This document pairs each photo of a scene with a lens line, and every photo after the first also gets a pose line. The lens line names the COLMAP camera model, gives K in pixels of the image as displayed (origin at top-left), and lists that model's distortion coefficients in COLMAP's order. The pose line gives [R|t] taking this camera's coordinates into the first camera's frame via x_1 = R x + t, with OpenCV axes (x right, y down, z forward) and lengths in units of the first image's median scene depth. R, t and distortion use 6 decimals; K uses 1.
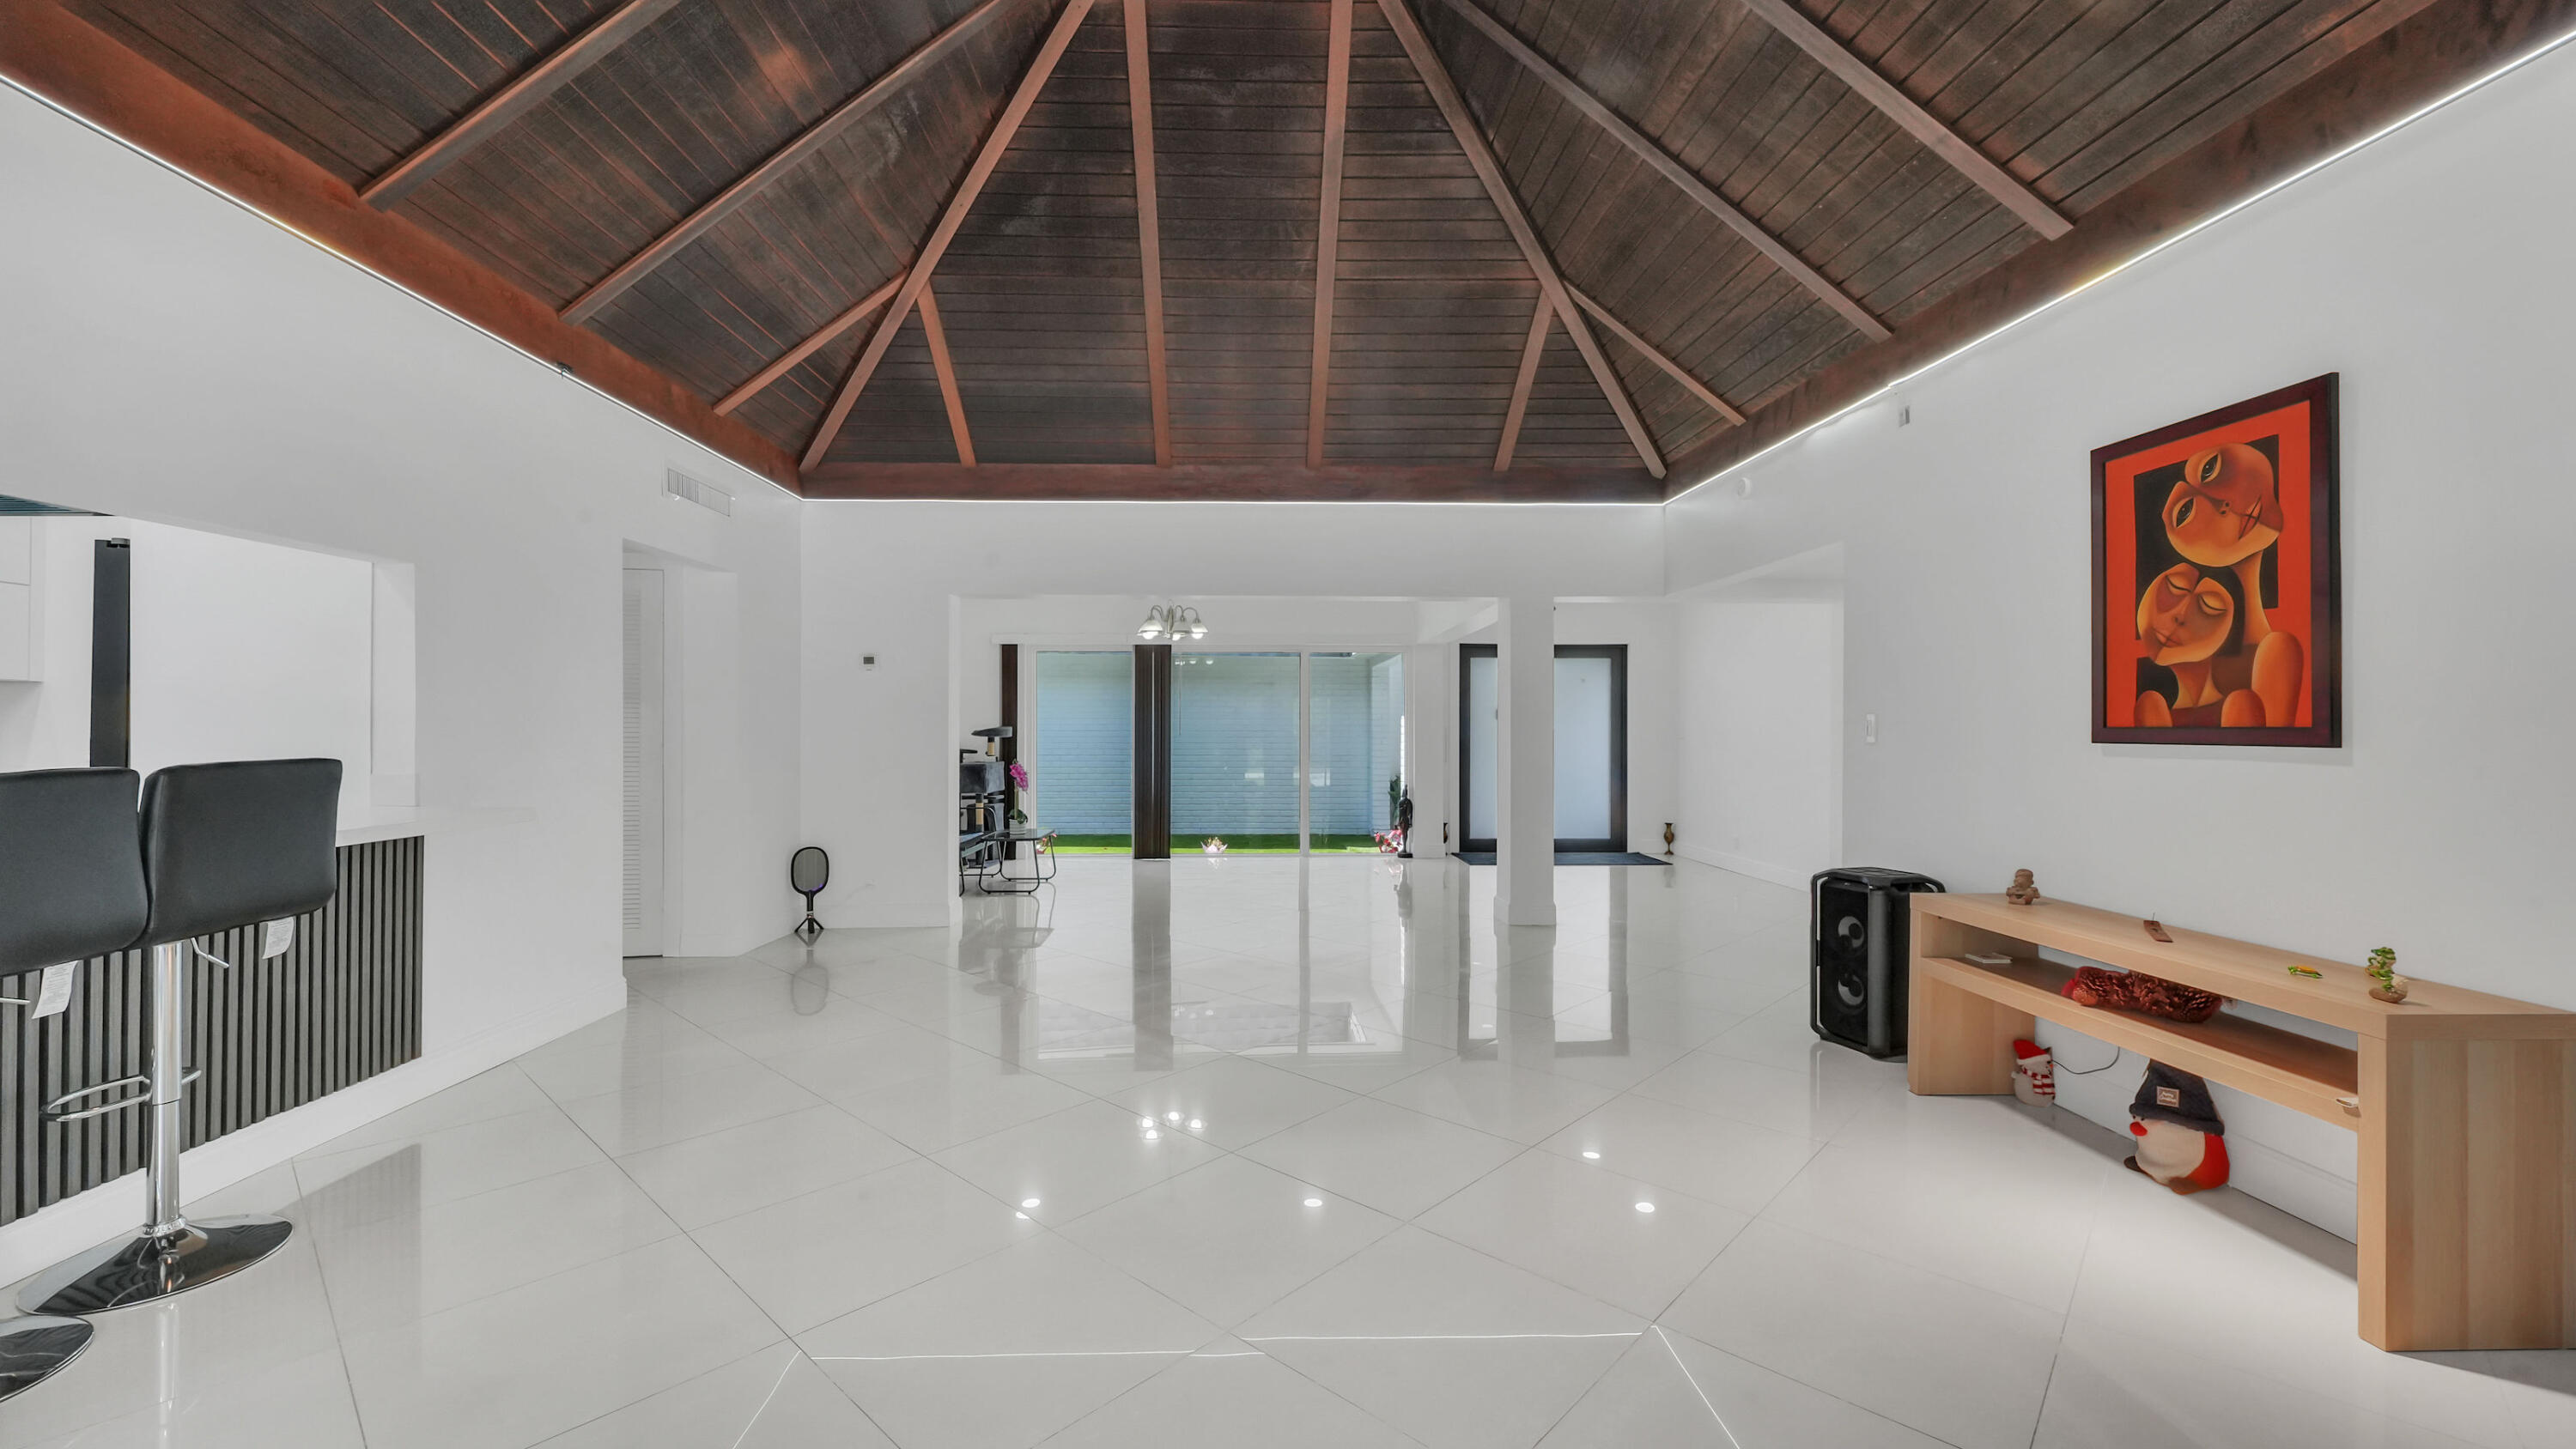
lens RADIAL K [[1025.2, 0, 1251.1], [0, 1025.2, 730.3], [0, 0, 1]] dist [-0.008528, 0.000925]
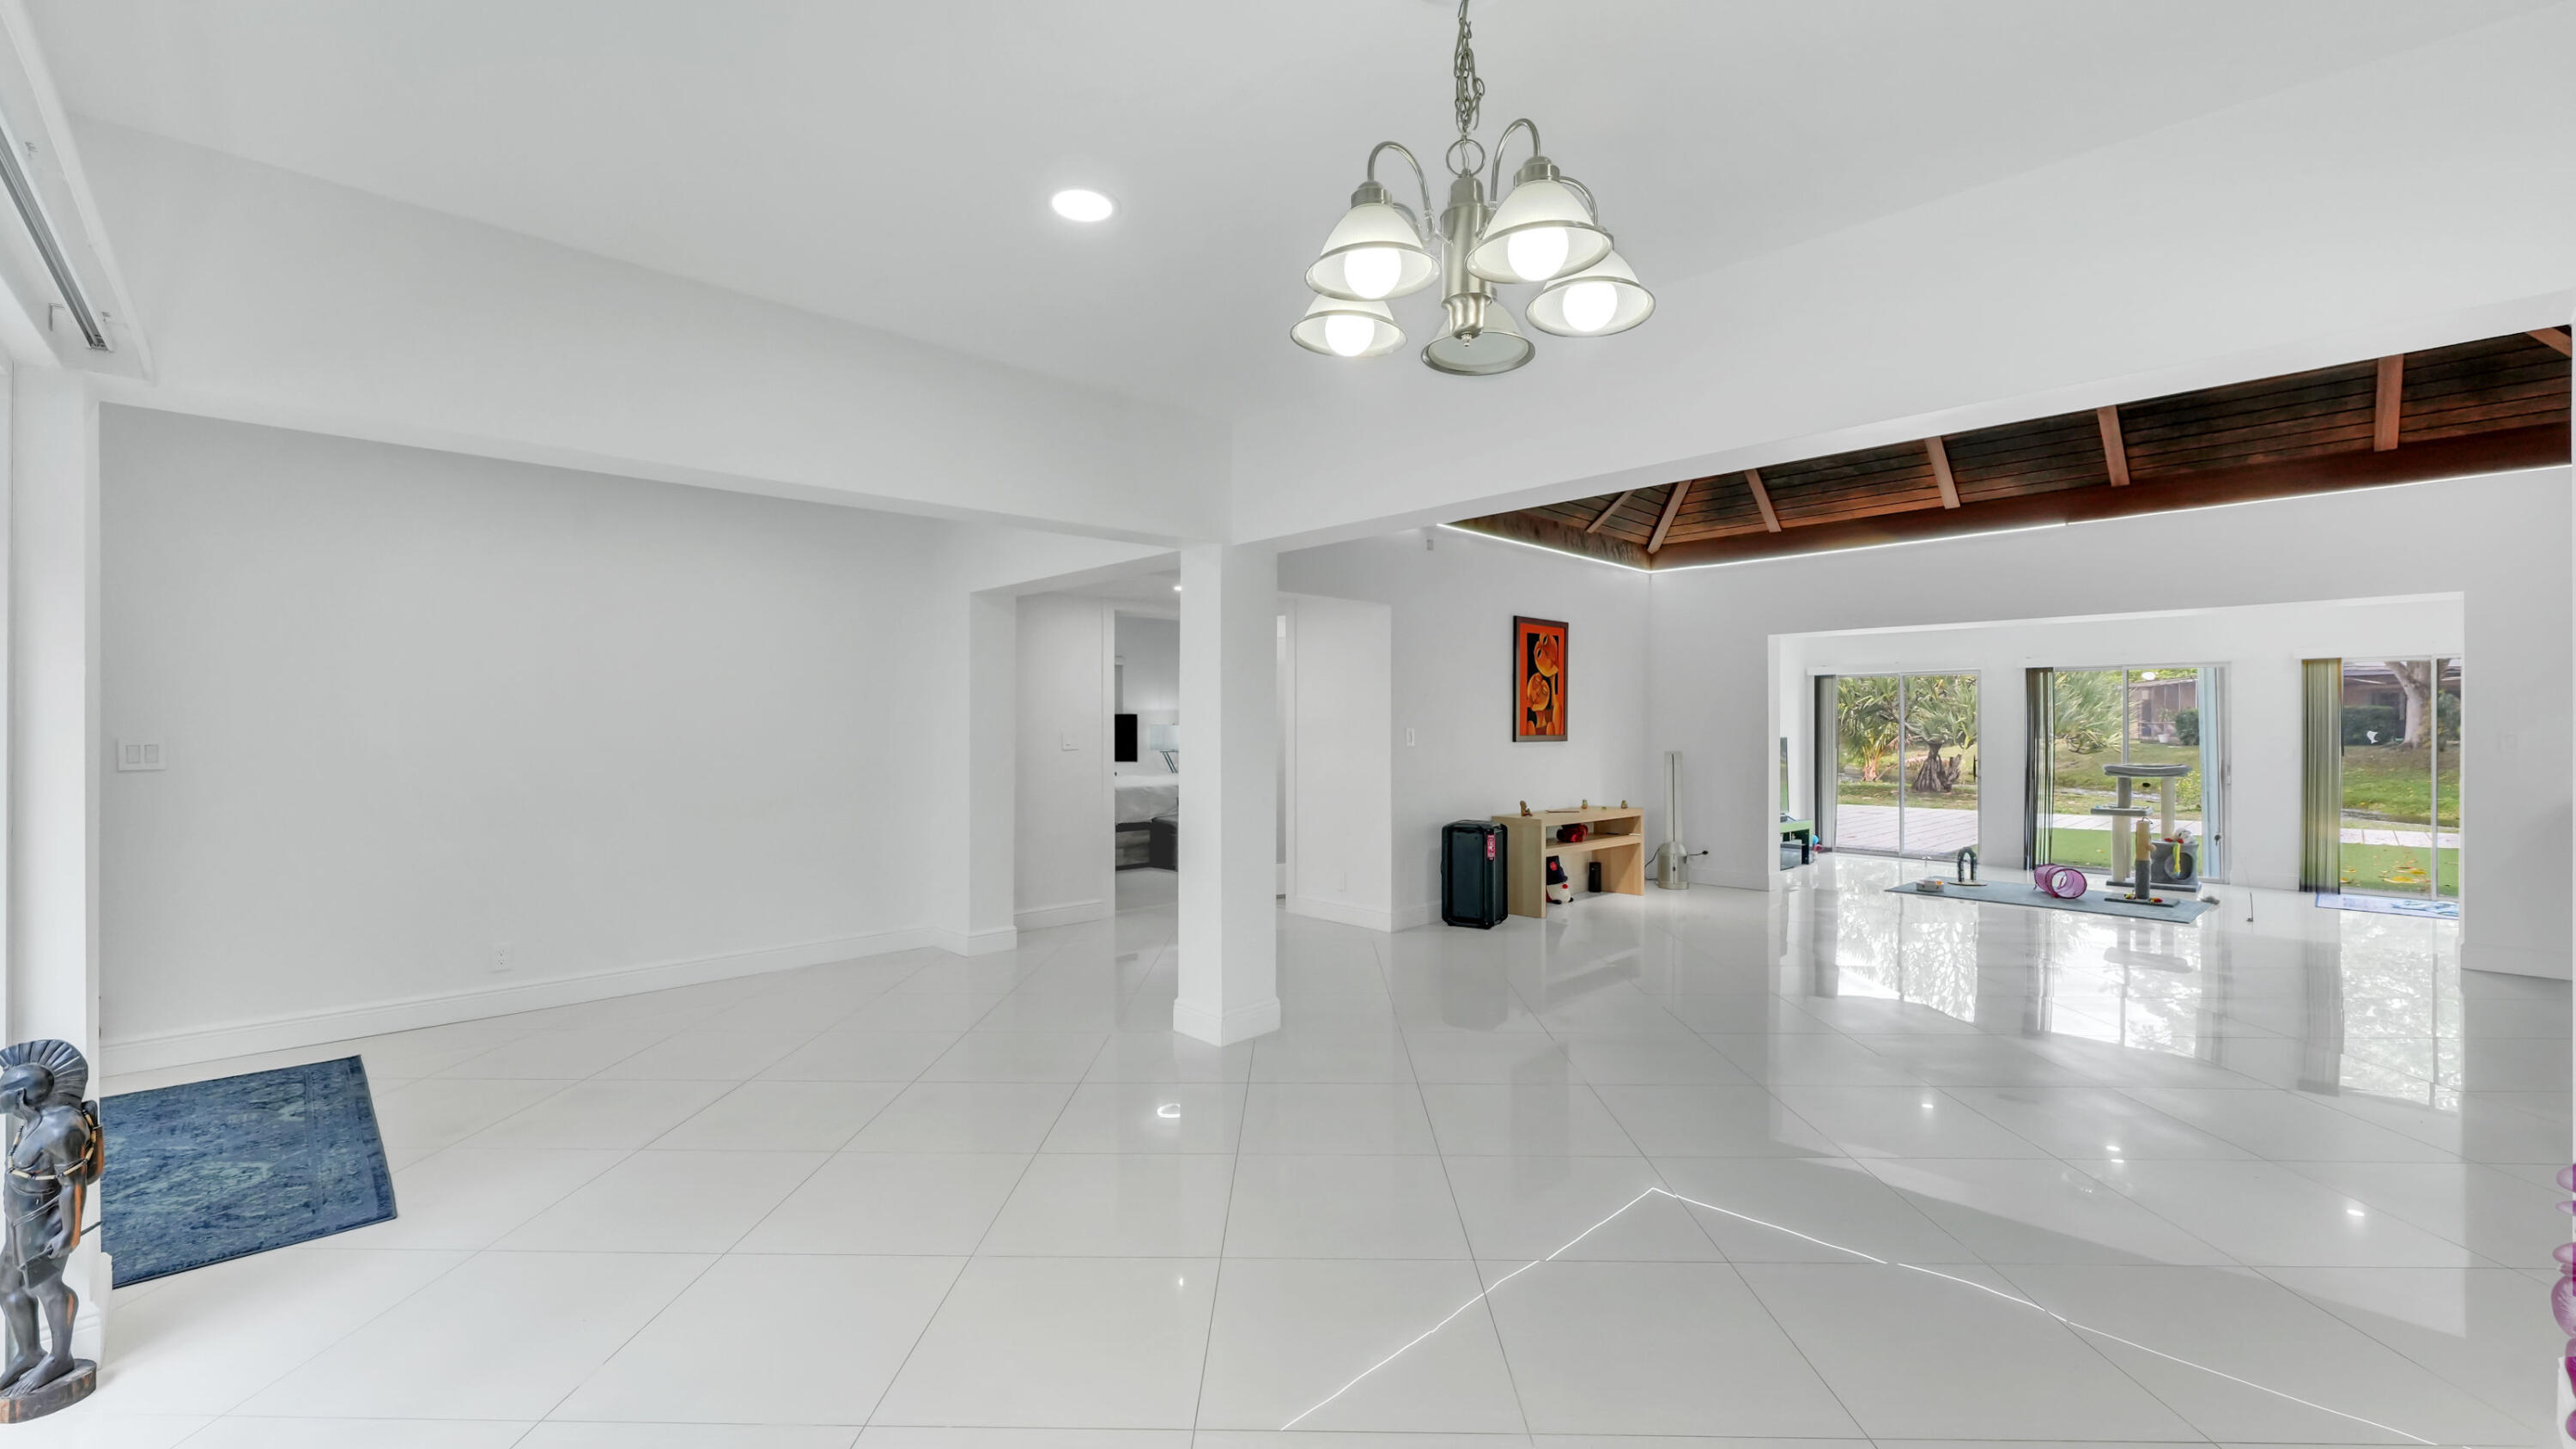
lens RADIAL K [[1025.2, 0, 1281.6], [0, 1025.2, 722.8], [0, 0, 1]] dist [-0.008528, 0.000925]
pose [[-0.681551, -0.006322, 0.731743, -0.432333], [-0.003551, 0.999979, 0.005331, -0.035180], [-0.731762, 0.001035, -0.681560, 2.506304]]
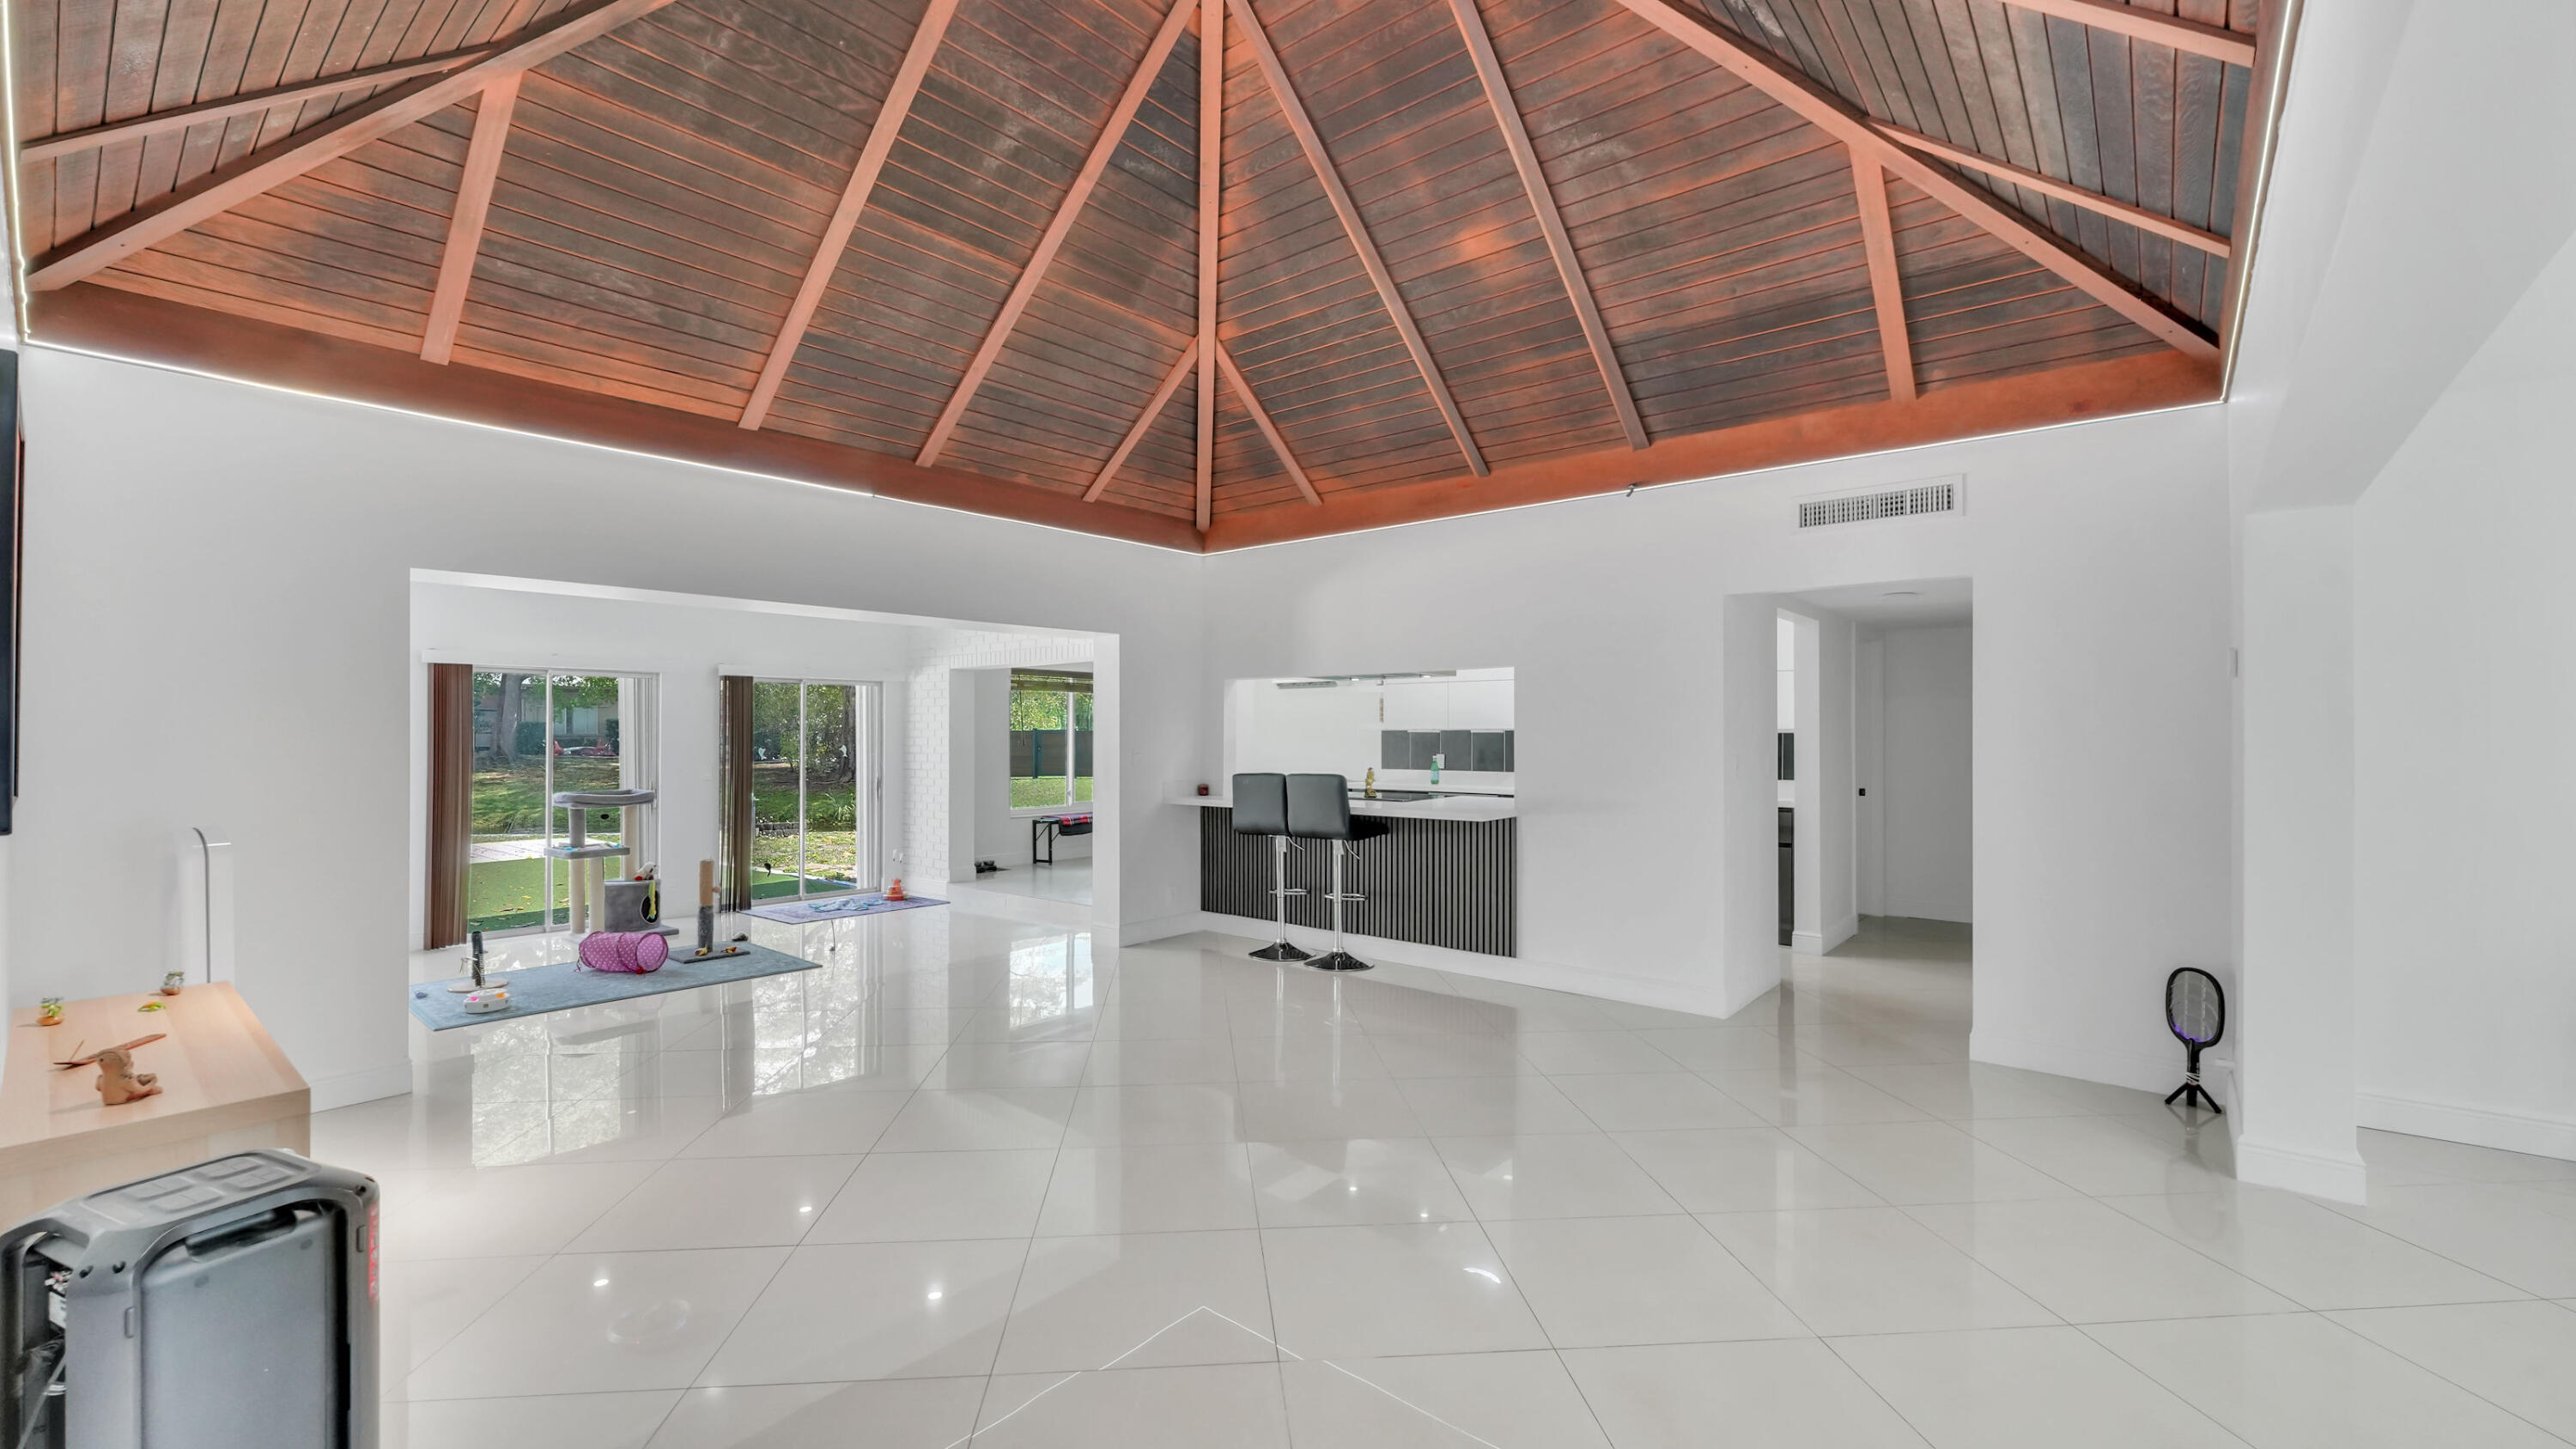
lens RADIAL K [[1025.2, 0, 1291.2], [0, 1025.2, 723.4], [0, 0, 1]] dist [-0.008528, 0.000925]
pose [[-0.645822, -0.014001, -0.763359, 0.658314], [-0.004637, 0.999885, -0.014416, -0.037075], [0.763474, -0.005770, -0.645813, 1.664240]]
